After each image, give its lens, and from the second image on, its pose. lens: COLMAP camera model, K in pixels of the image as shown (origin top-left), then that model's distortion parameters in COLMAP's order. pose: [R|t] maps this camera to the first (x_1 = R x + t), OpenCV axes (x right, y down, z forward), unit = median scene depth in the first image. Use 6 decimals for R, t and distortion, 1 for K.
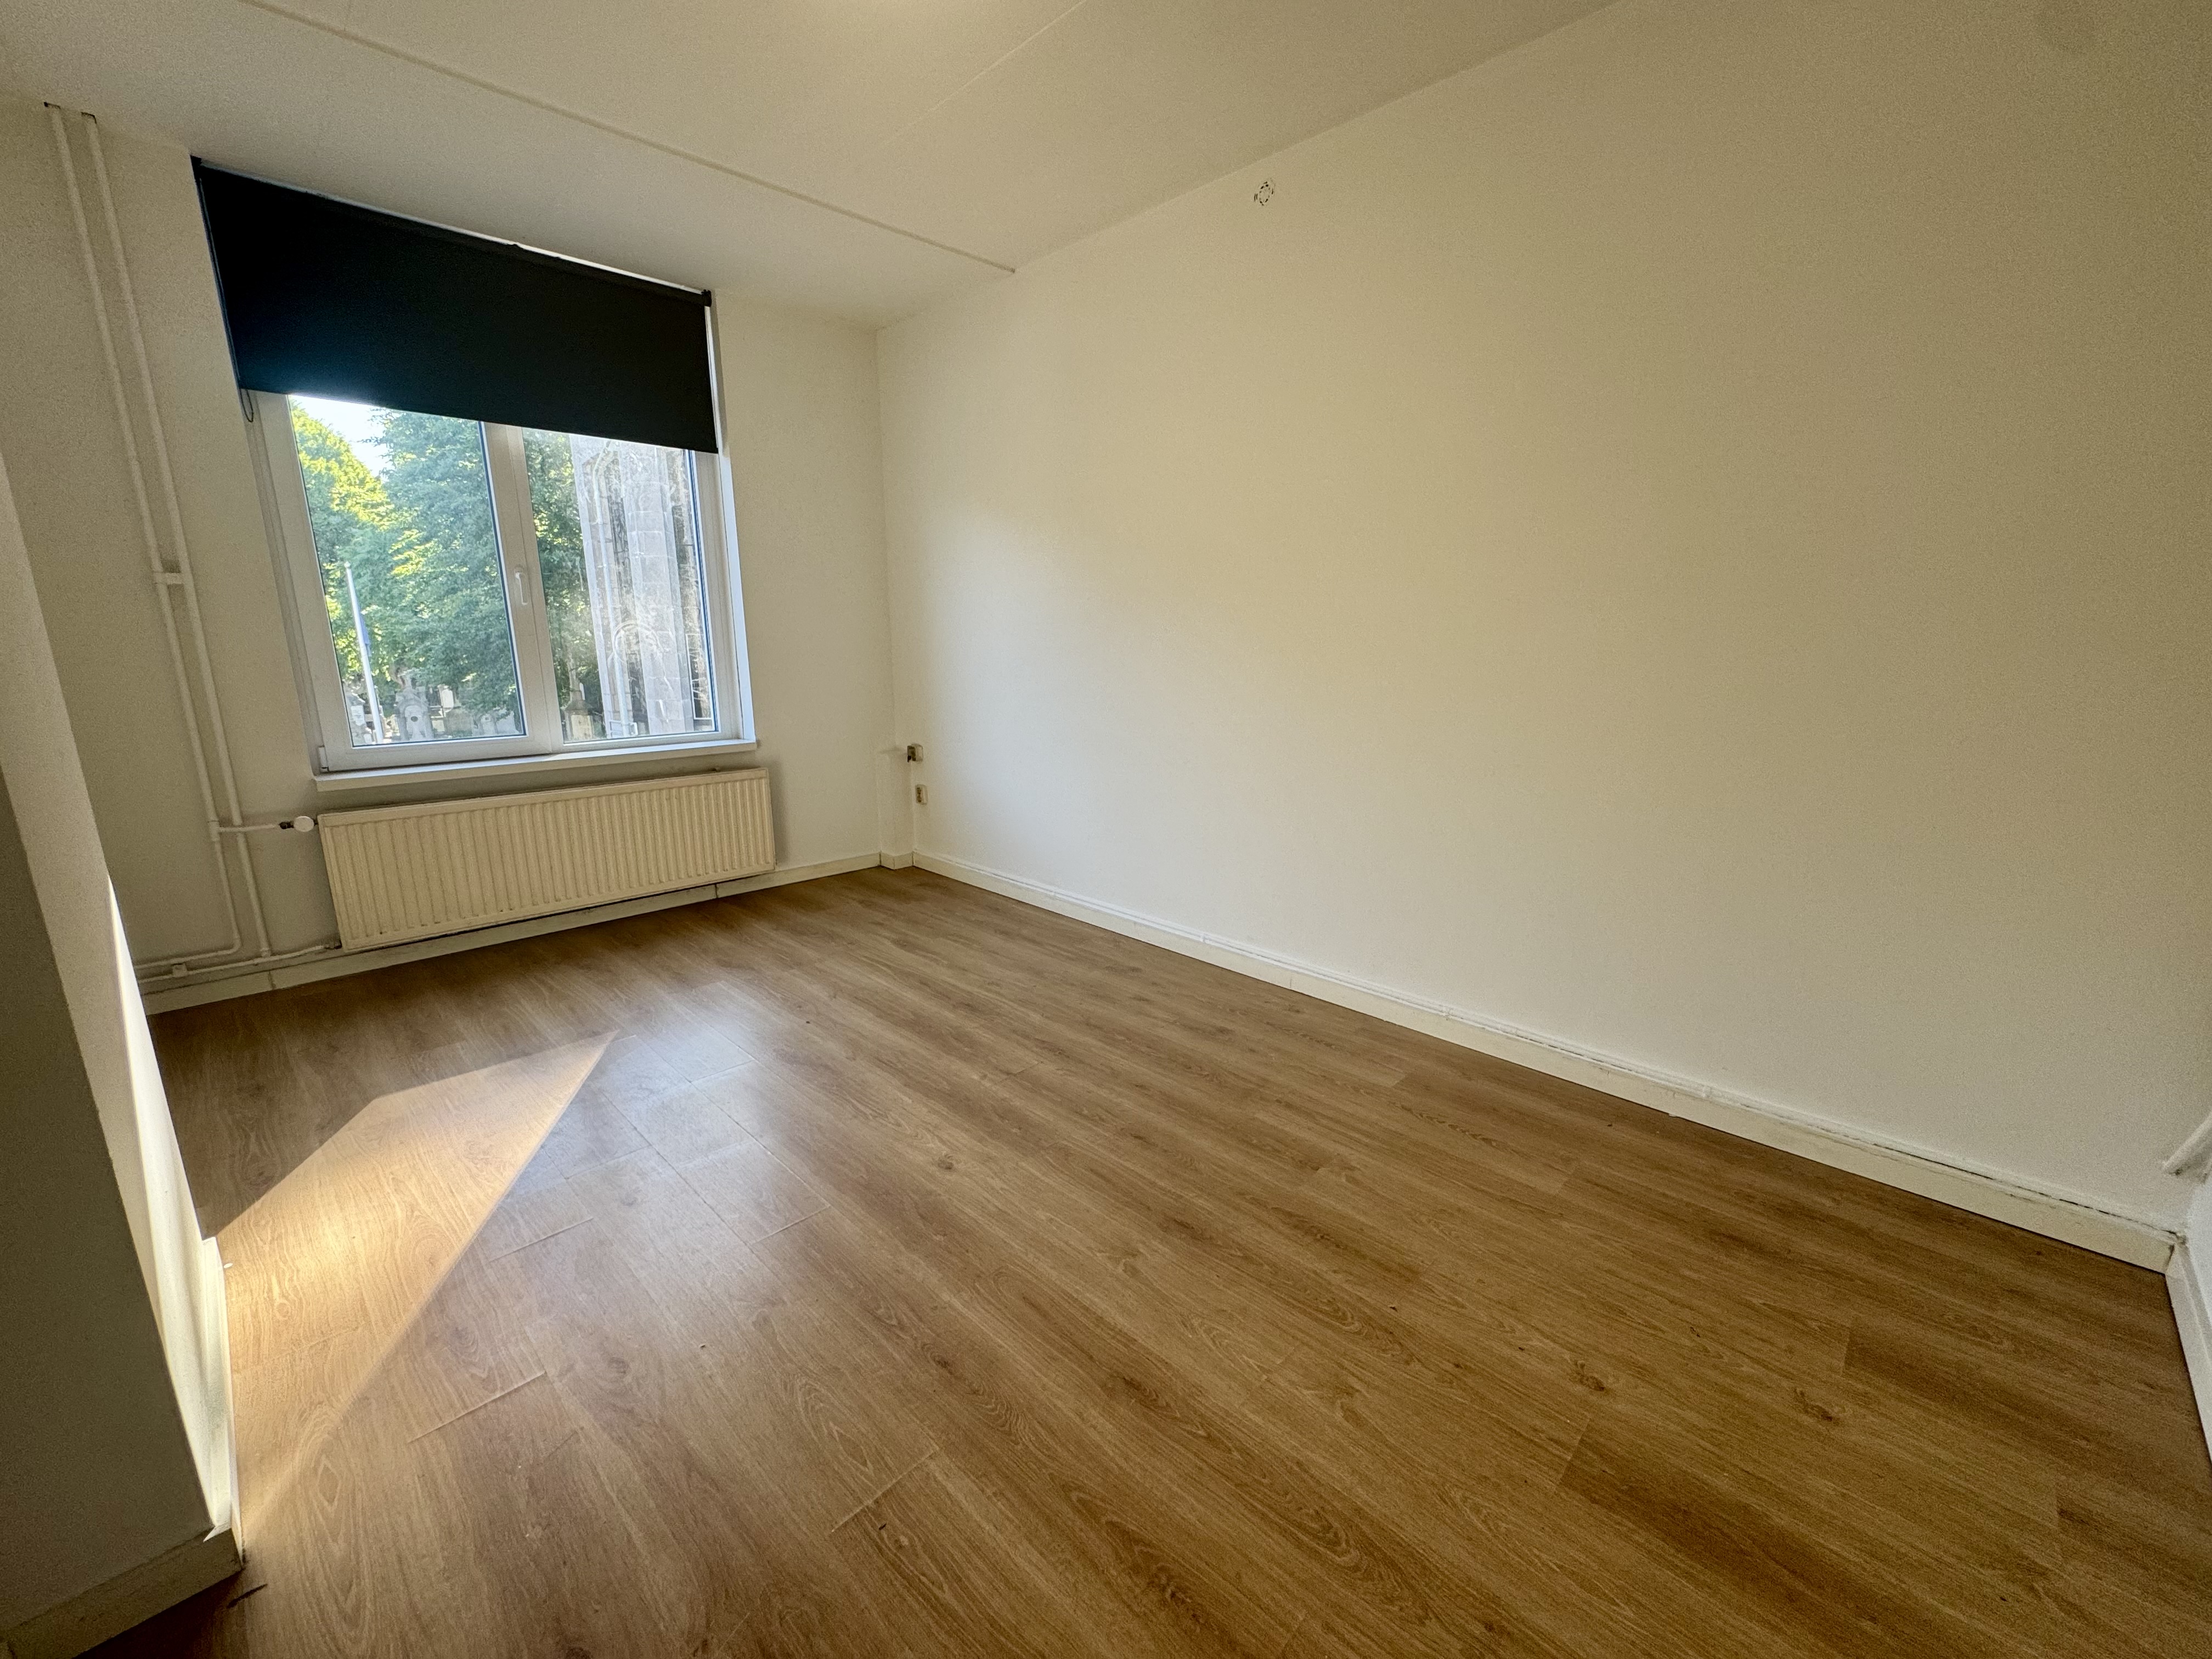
lens RADIAL K [[884.4, 0, 1103.5], [0, 884.4, 831.1], [0, 0, 1]] dist [-0.002846, 0.000467]
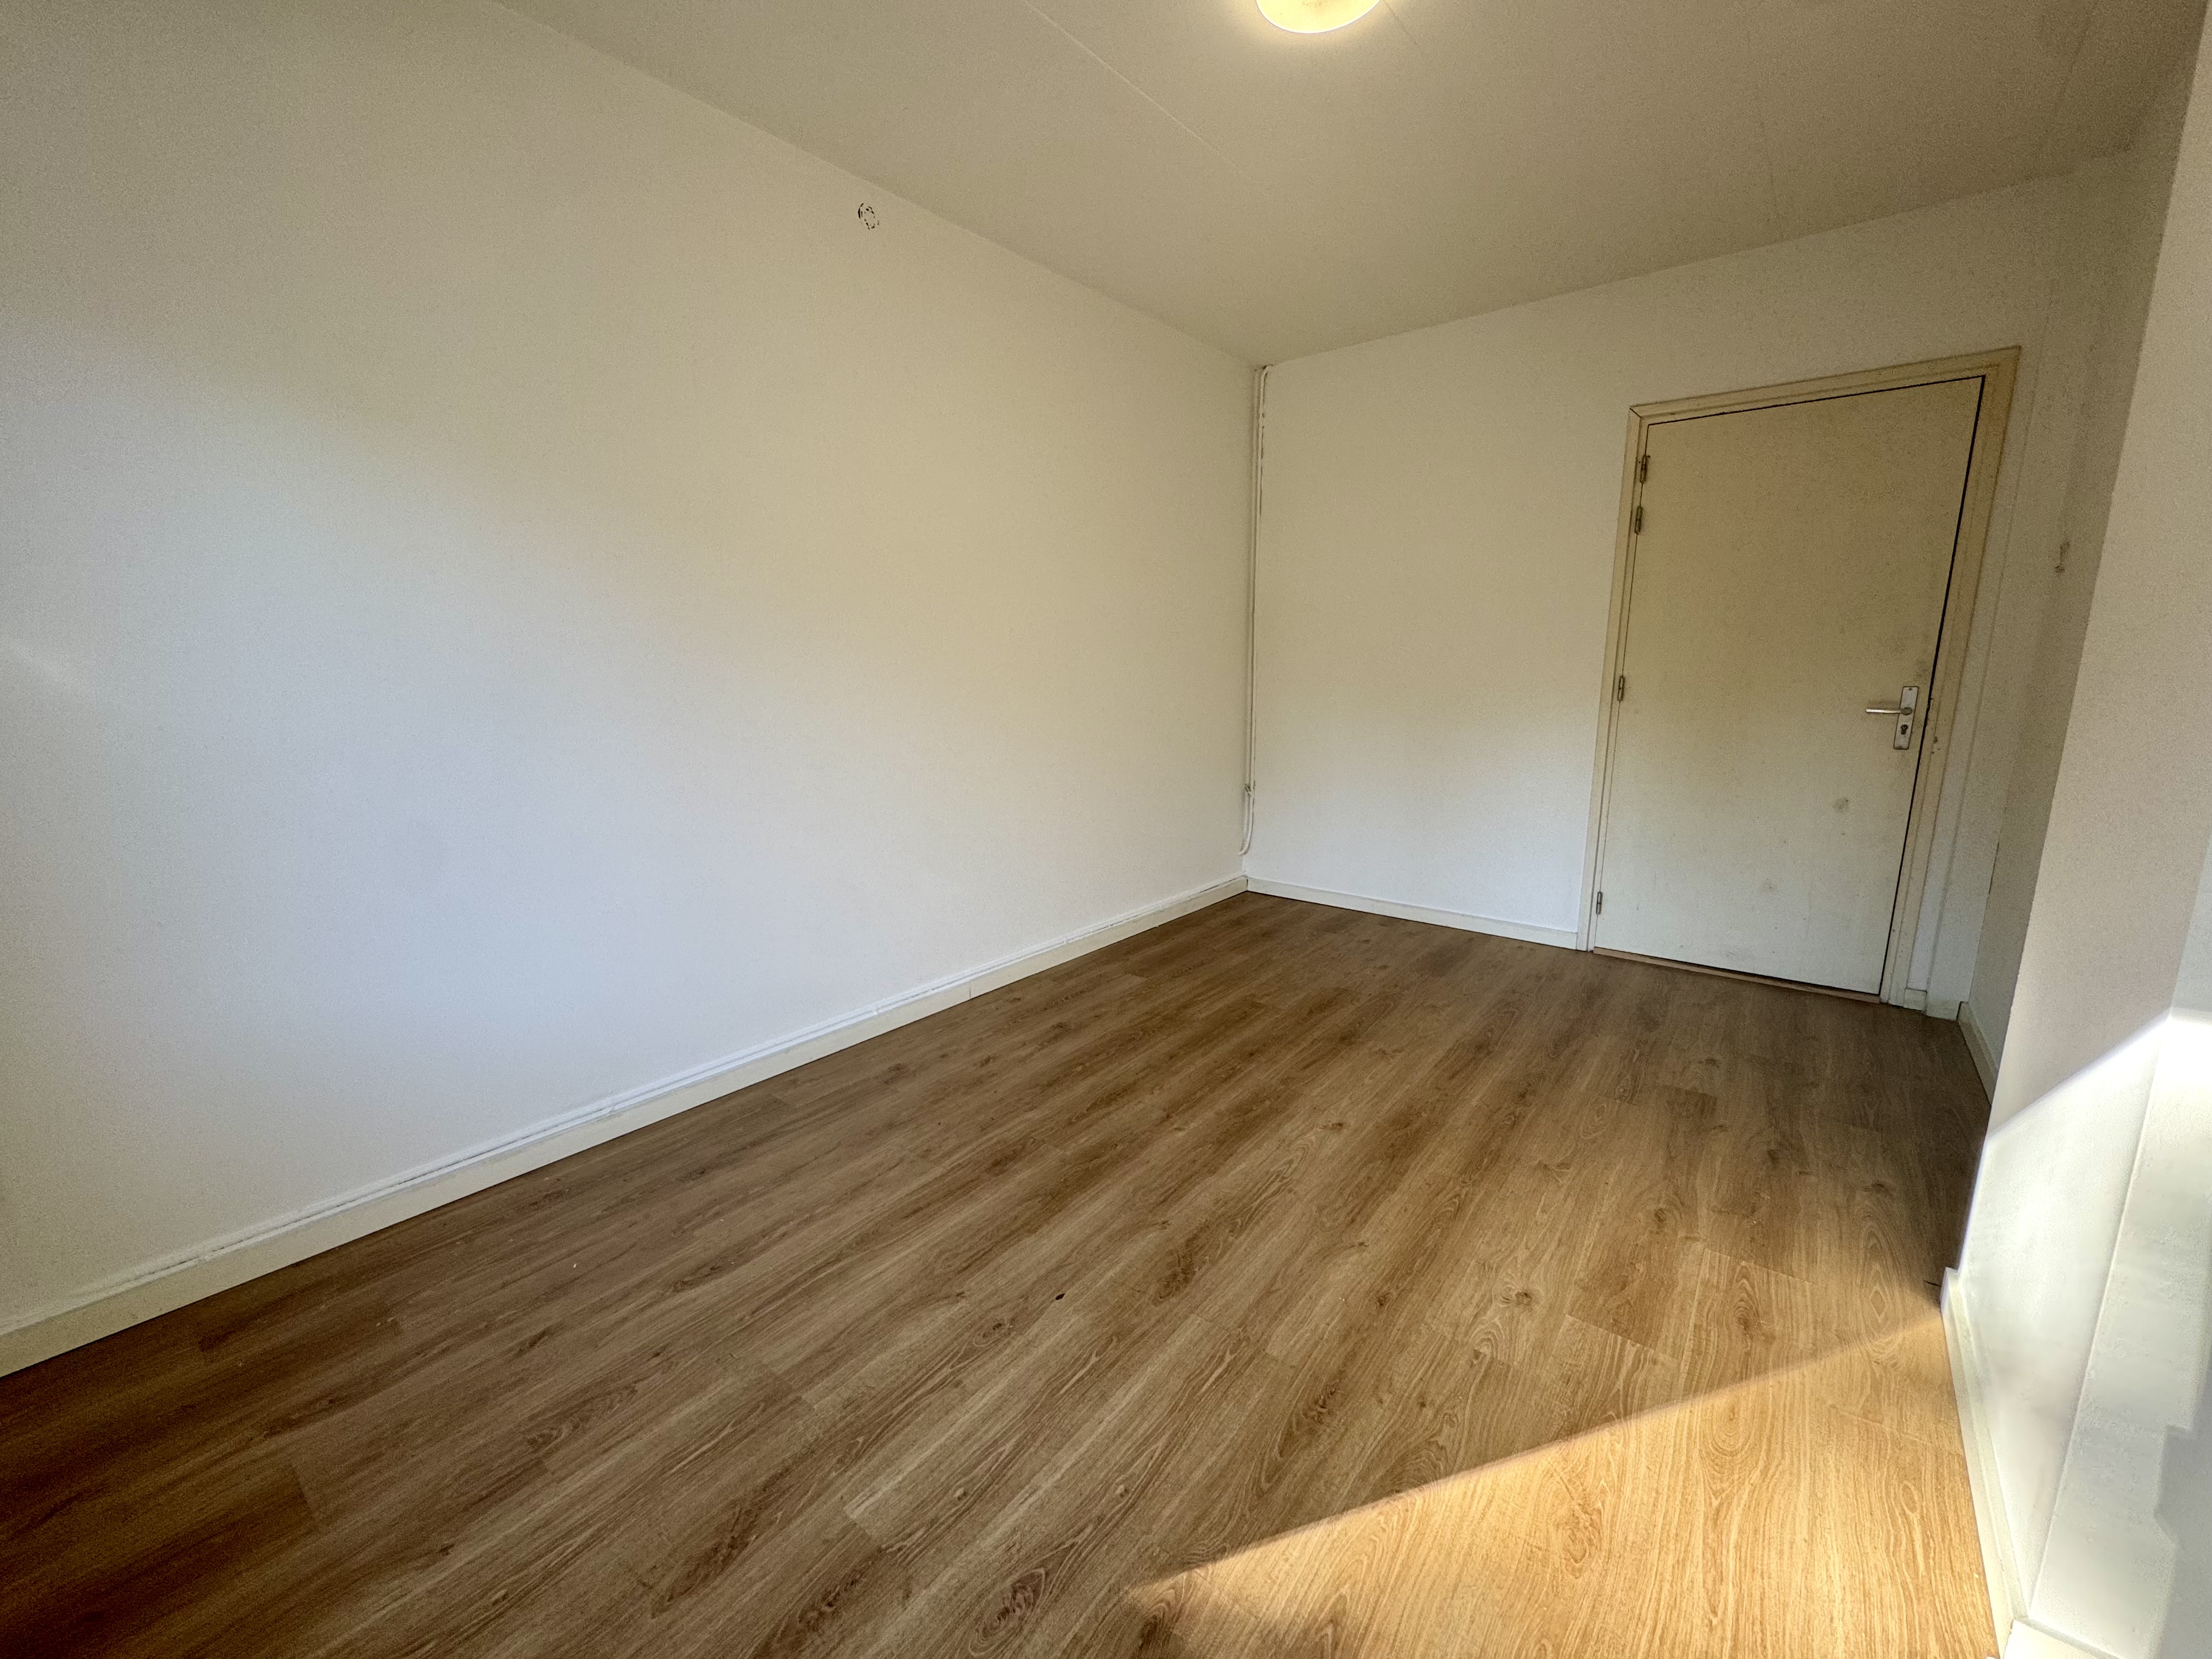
lens RADIAL K [[881.9, 0, 1105.5], [0, 881.9, 834.9], [0, 0, 1]] dist [-0.005226, 0.000528]
pose [[-0.095403, -0.191611, 0.976823, -0.905955], [0.227391, 0.951158, 0.208785, -0.219078], [-0.969119, 0.242039, -0.047173, 0.951337]]
